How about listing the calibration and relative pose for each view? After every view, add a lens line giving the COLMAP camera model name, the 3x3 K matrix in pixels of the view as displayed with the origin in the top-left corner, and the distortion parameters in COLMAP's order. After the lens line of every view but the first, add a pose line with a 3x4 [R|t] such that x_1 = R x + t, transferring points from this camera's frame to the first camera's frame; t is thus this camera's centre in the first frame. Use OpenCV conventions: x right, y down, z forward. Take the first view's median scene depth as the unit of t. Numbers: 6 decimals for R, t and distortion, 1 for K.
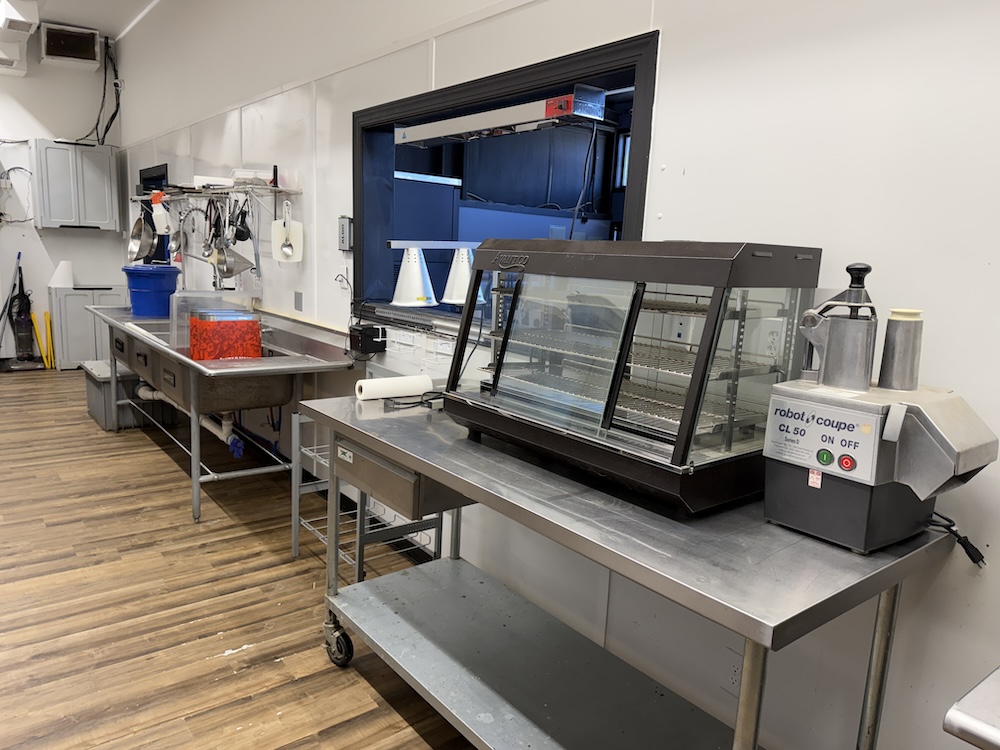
lens RADIAL K [[709.7, 0, 503.0], [0, 709.7, 380.2], [0, 0, 1]] dist [0.062242, -0.070363]
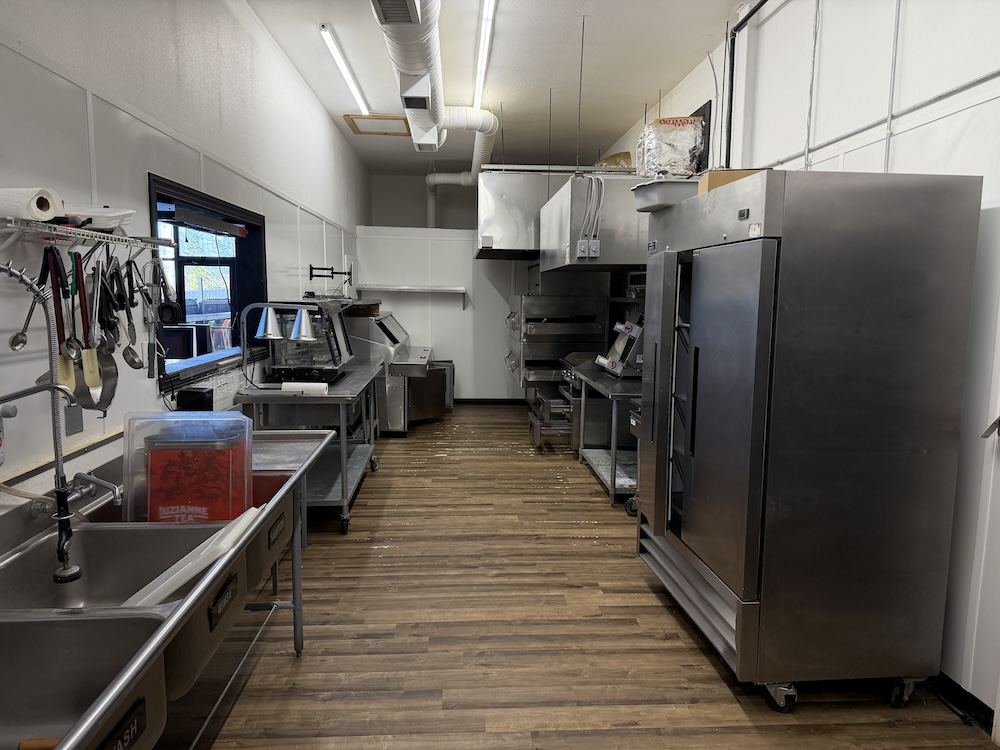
lens RADIAL K [[709.7, 0, 503.0], [0, 709.7, 380.2], [0, 0, 1]] dist [0.062242, -0.070363]
pose [[-0.825386, -0.126730, 0.550161, -1.277658], [0.046220, 0.956041, 0.289567, -0.416101], [-0.562674, 0.264433, -0.783246, 1.760444]]
